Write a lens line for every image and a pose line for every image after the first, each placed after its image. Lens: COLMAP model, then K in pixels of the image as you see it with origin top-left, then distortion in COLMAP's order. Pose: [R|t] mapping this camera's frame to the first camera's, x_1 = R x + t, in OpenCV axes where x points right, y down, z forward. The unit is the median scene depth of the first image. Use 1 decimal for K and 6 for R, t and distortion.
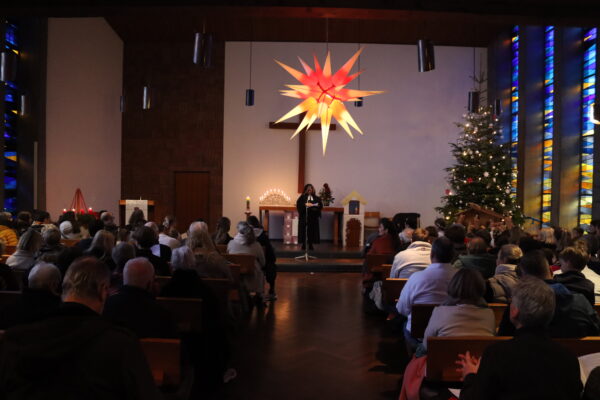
lens RADIAL K [[510.4, 0, 300.0], [0, 510.4, 200.0], [0, 0, 1]] dist [-0.002151, -0.000362]
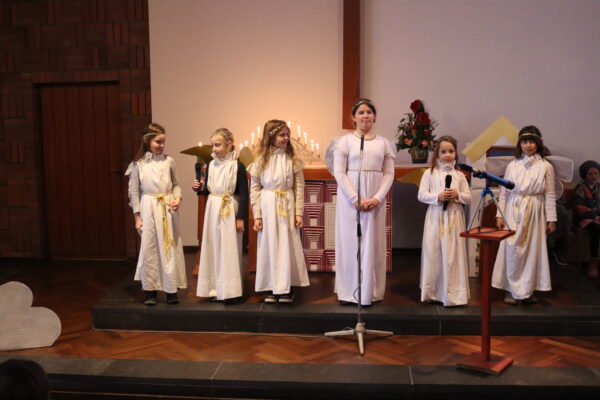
lens RADIAL K [[665.5, 0, 300.0], [0, 665.5, 200.0], [0, 0, 1]] dist [-0.115598, 0.037667]
pose [[0.993062, -0.014967, -0.116633, 0.021051], [0.027166, 0.994236, 0.103714, -0.012690], [0.114409, -0.106163, 0.987745, 0.504032]]
